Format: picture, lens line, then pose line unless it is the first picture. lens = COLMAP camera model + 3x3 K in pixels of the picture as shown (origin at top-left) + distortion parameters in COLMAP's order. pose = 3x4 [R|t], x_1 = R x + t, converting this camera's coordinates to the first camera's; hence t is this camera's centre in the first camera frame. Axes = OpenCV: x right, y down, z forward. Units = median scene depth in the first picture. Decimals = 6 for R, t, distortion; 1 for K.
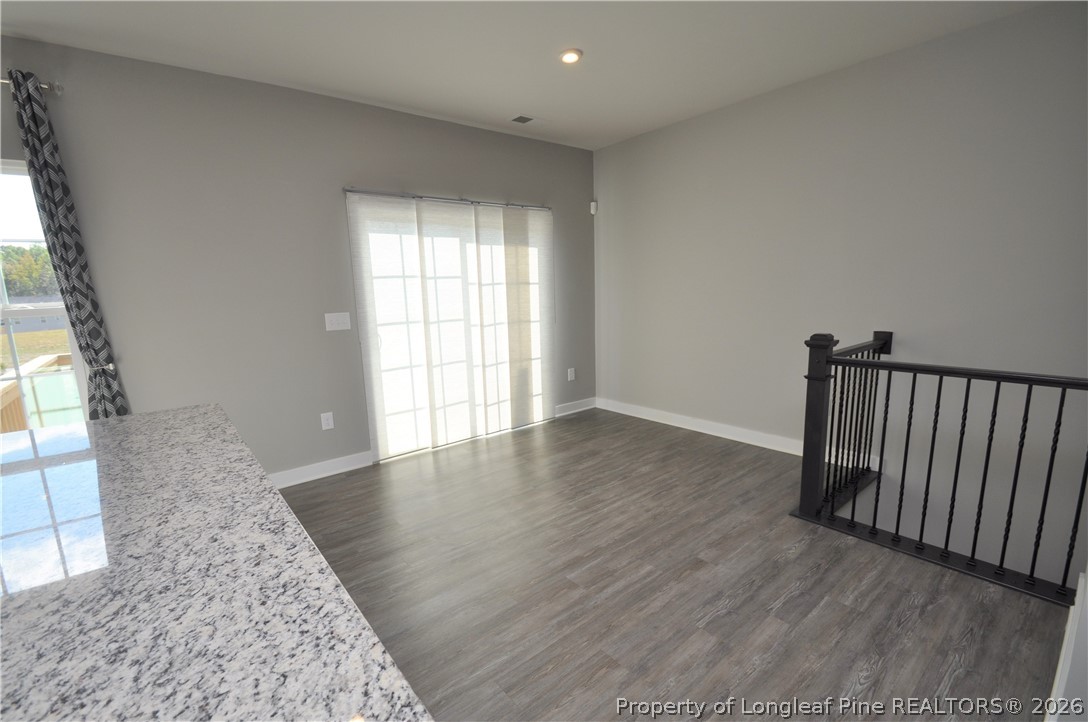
lens RADIAL K [[474.7, 0, 537.0], [0, 474.7, 372.6], [0, 0, 1]] dist [0.006114, -0.012769]
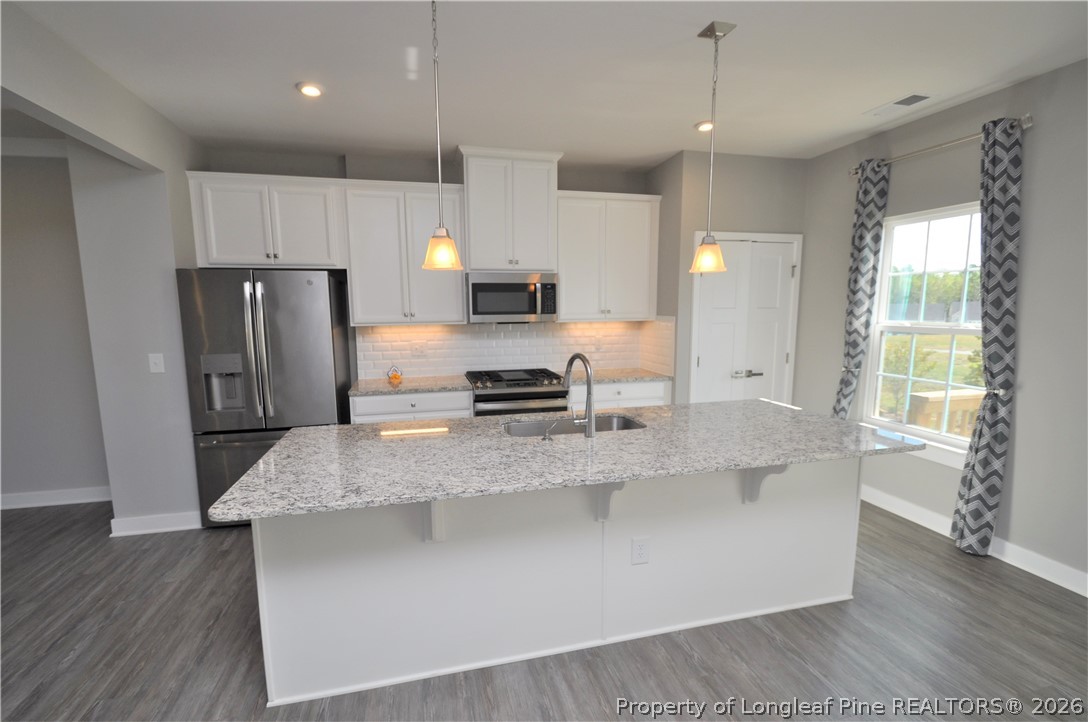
lens RADIAL K [[474.7, 0, 535.3], [0, 474.7, 372.7], [0, 0, 1]] dist [0.006114, -0.012769]
pose [[-0.421478, 0.161356, -0.892368, 0.394850], [-0.139857, 0.960703, 0.239769, -0.153680], [0.895989, 0.225861, -0.382348, 0.491921]]
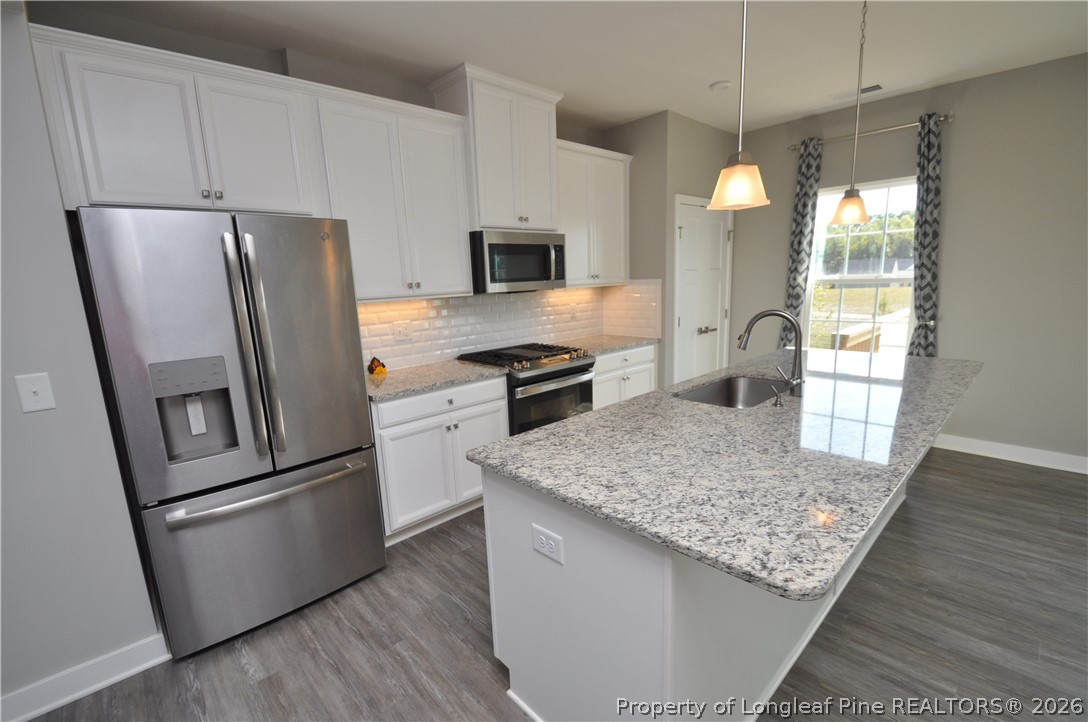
lens RADIAL K [[474.7, 0, 537.3], [0, 474.7, 372.5], [0, 0, 1]] dist [0.006114, -0.012769]
pose [[0.067091, 0.224808, -0.972091, 0.362272], [-0.139359, 0.966847, 0.213977, -0.008678], [0.987967, 0.121114, 0.096196, -0.217445]]
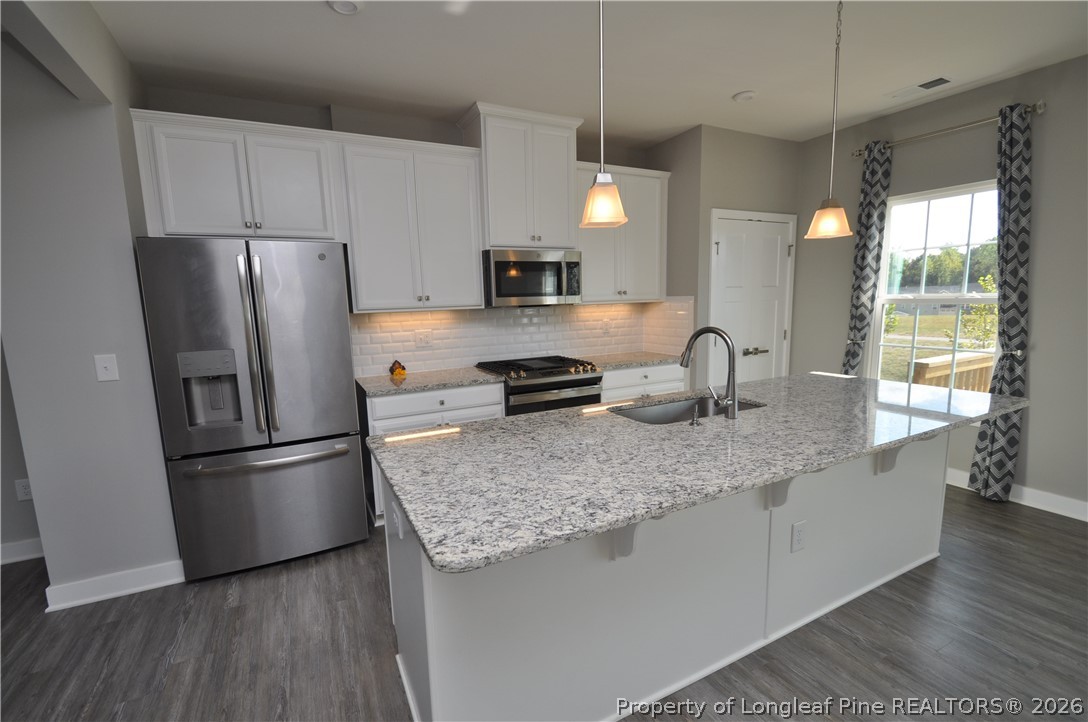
lens RADIAL K [[474.7, 0, 537.7], [0, 474.7, 373.2], [0, 0, 1]] dist [0.006114, -0.012769]
pose [[-0.206311, 0.187843, -0.960287, 0.401220], [-0.139250, 0.965775, 0.218834, -0.051348], [0.968527, 0.178868, -0.173093, 0.108357]]
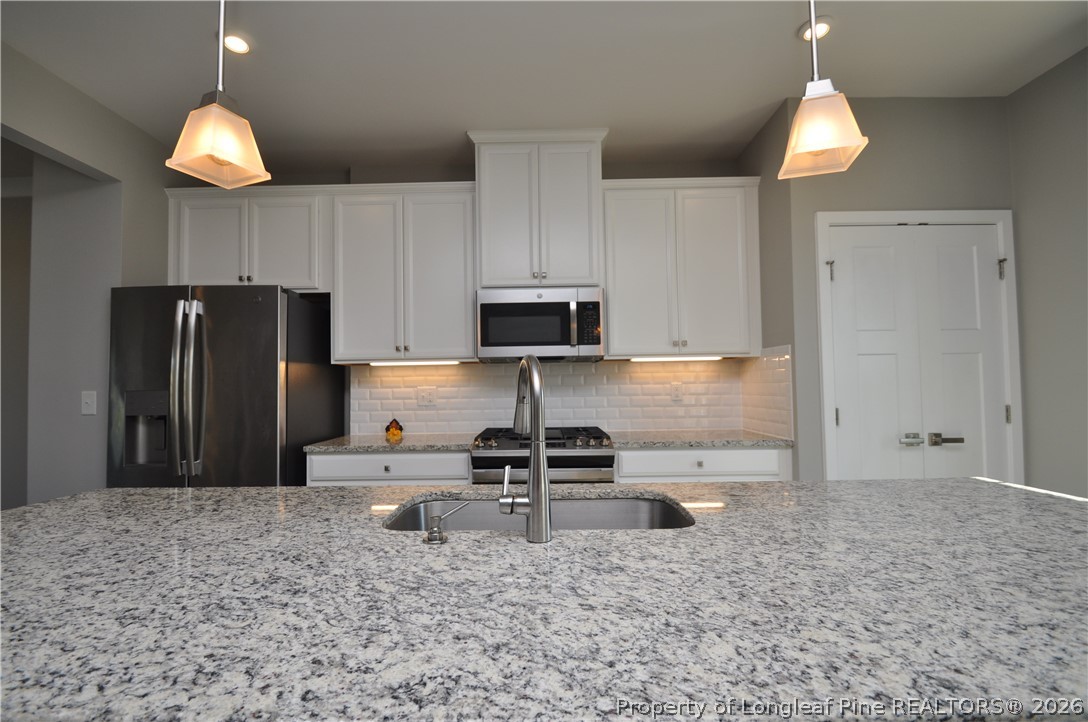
lens RADIAL K [[474.7, 0, 536.4], [0, 474.7, 371.3], [0, 0, 1]] dist [0.006114, -0.012769]
pose [[-0.635137, 0.017939, -0.772191, -0.090722], [-0.102232, 0.988982, 0.107062, -0.025346], [0.765604, 0.146942, -0.626305, 0.488294]]
